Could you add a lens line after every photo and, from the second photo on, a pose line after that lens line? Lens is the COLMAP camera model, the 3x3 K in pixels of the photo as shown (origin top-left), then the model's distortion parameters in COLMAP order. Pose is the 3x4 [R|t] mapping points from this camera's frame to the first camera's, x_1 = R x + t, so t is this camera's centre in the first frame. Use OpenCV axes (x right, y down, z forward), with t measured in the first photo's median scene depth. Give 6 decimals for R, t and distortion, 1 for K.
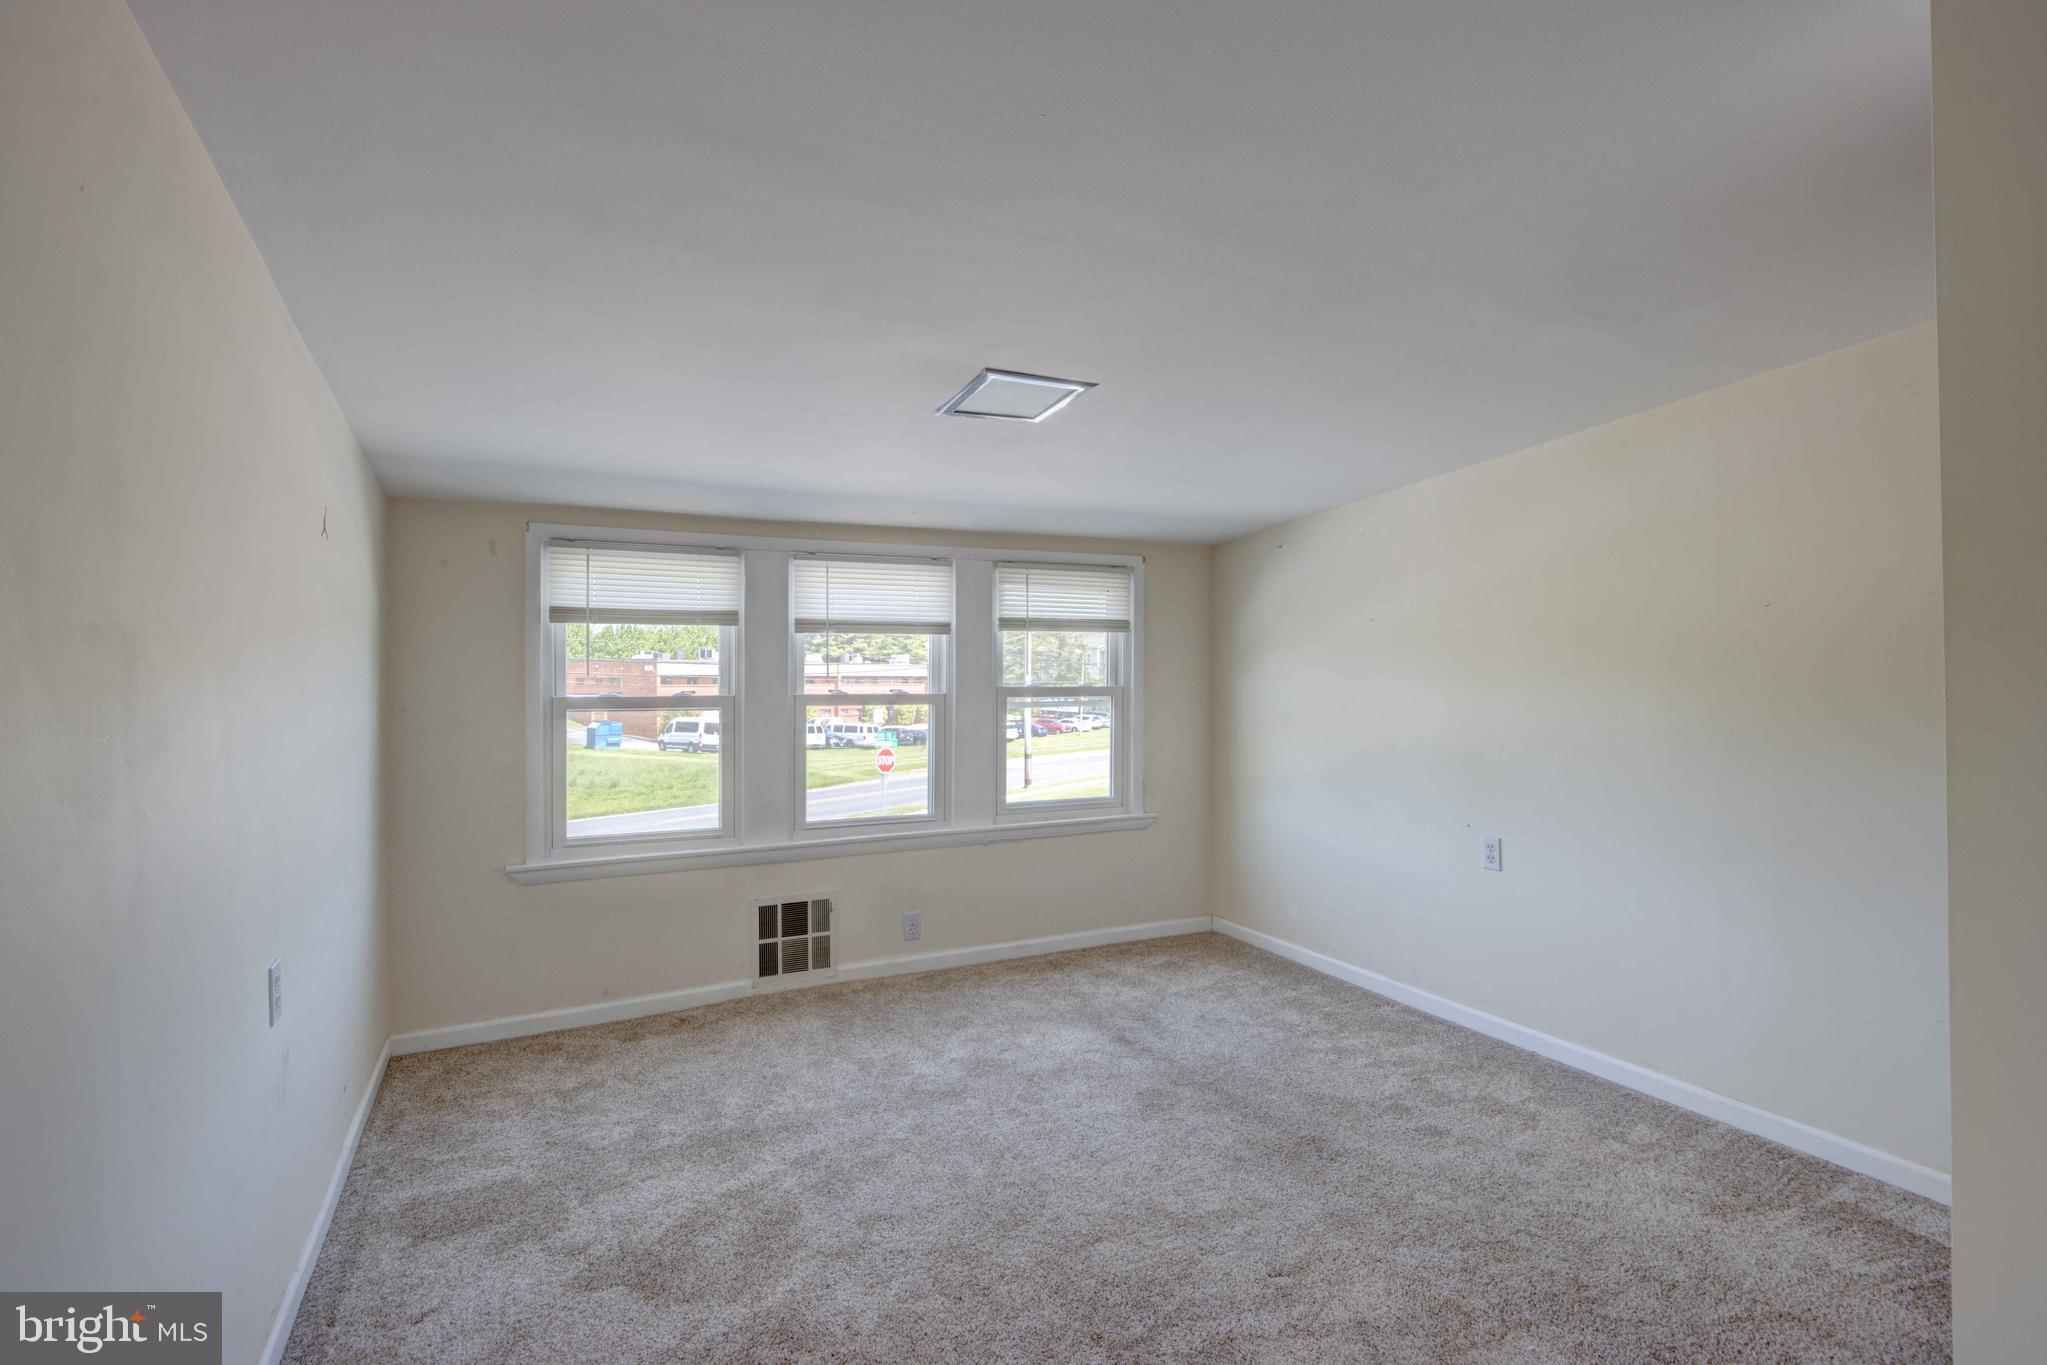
lens RADIAL K [[940.5, 0, 1018.1], [0, 940.5, 683.4], [0, 0, 1]] dist [-0.015580, 0.003107]
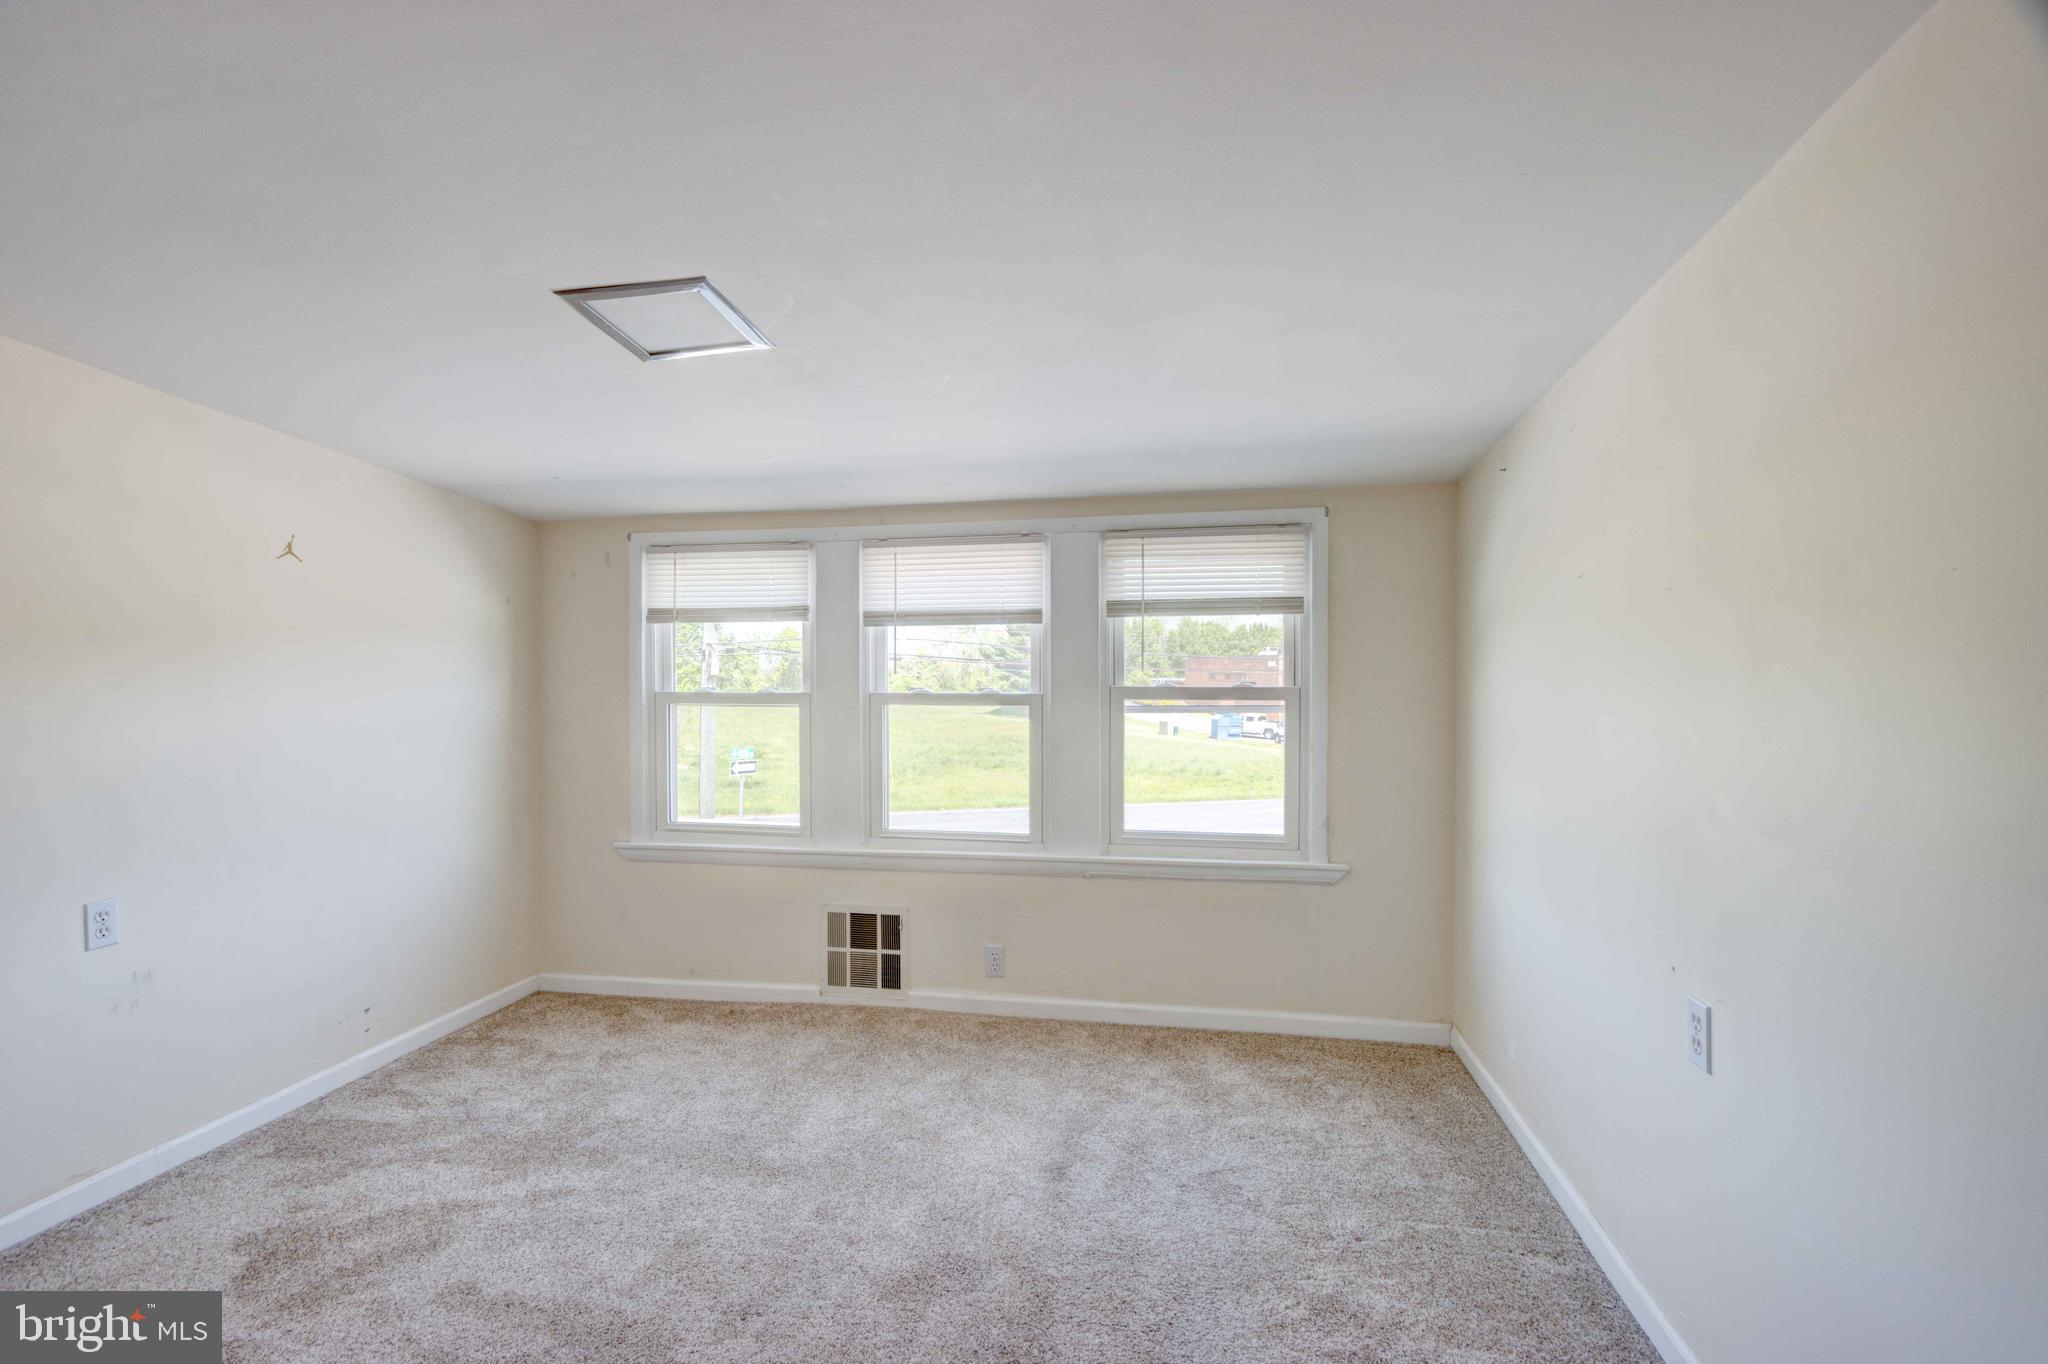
lens RADIAL K [[941.0, 0, 1033.8], [0, 941.0, 675.8], [0, 0, 1]] dist [-0.015580, 0.003107]
pose [[0.804558, 0.006655, -0.593837, 0.462736], [-0.003923, 0.999975, 0.005892, -0.010942], [0.593861, -0.002411, 0.804564, 0.348762]]
